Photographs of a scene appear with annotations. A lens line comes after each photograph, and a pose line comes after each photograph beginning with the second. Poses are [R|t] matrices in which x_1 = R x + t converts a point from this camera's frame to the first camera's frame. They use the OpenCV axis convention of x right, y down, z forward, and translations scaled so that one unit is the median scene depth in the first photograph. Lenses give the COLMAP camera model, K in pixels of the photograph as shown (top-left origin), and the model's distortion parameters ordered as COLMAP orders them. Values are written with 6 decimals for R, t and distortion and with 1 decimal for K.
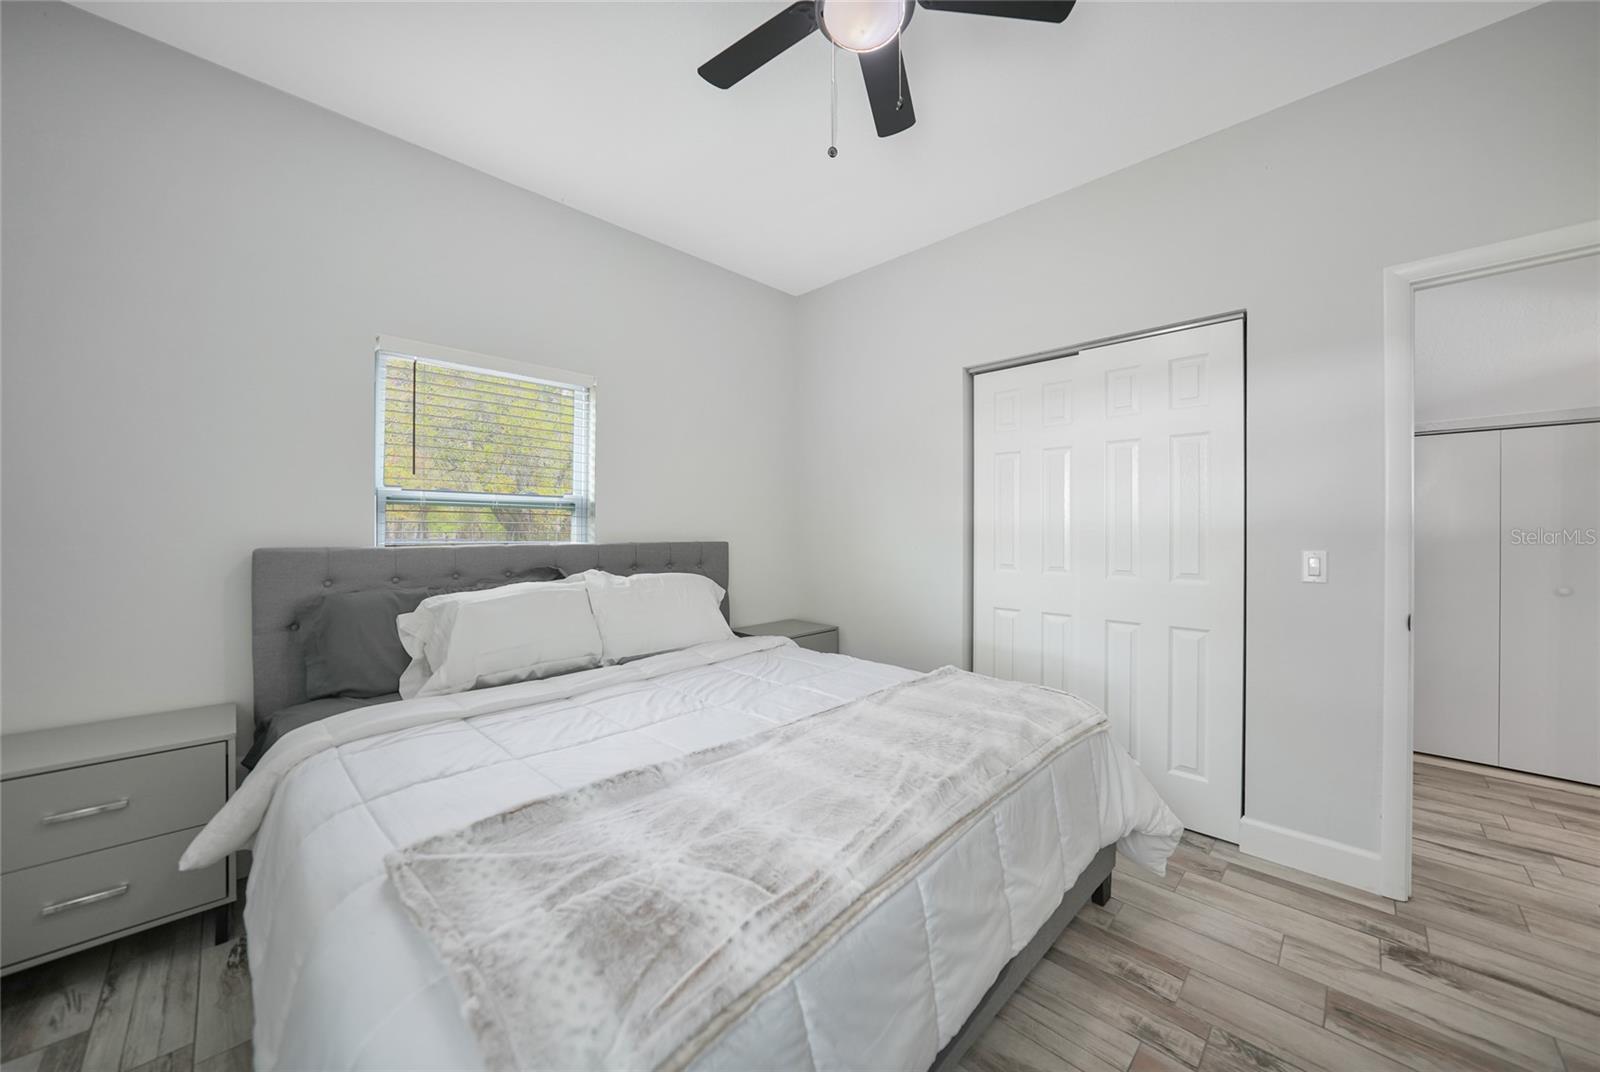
lens RADIAL K [[552.8, 0, 800.4], [0, 552.8, 532.4], [0, 0, 1]] dist [-0.031228, 0.006982]
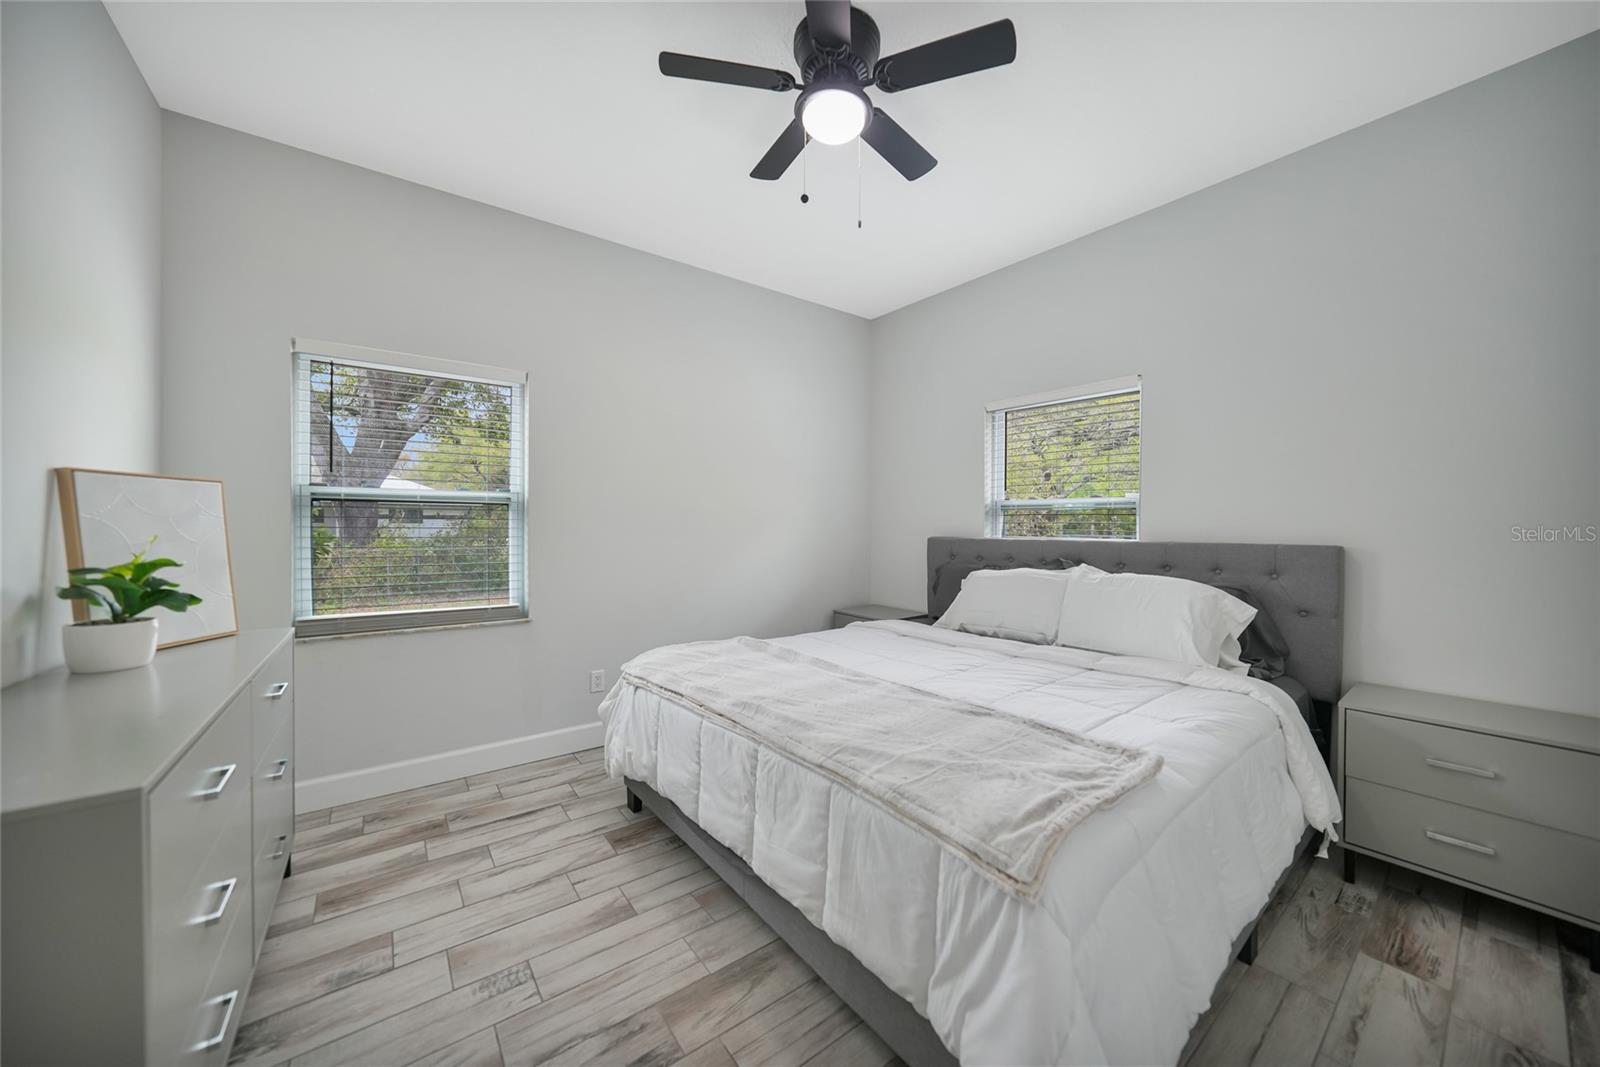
lens RADIAL K [[552.8, 0, 800.4], [0, 552.8, 529.9], [0, 0, 1]] dist [-0.031228, 0.006982]
pose [[-0.164962, -0.000048, -0.986300, 0.906647], [-0.006636, 0.999977, 0.001061, 0.004069], [0.986278, 0.006720, -0.164958, 0.736522]]
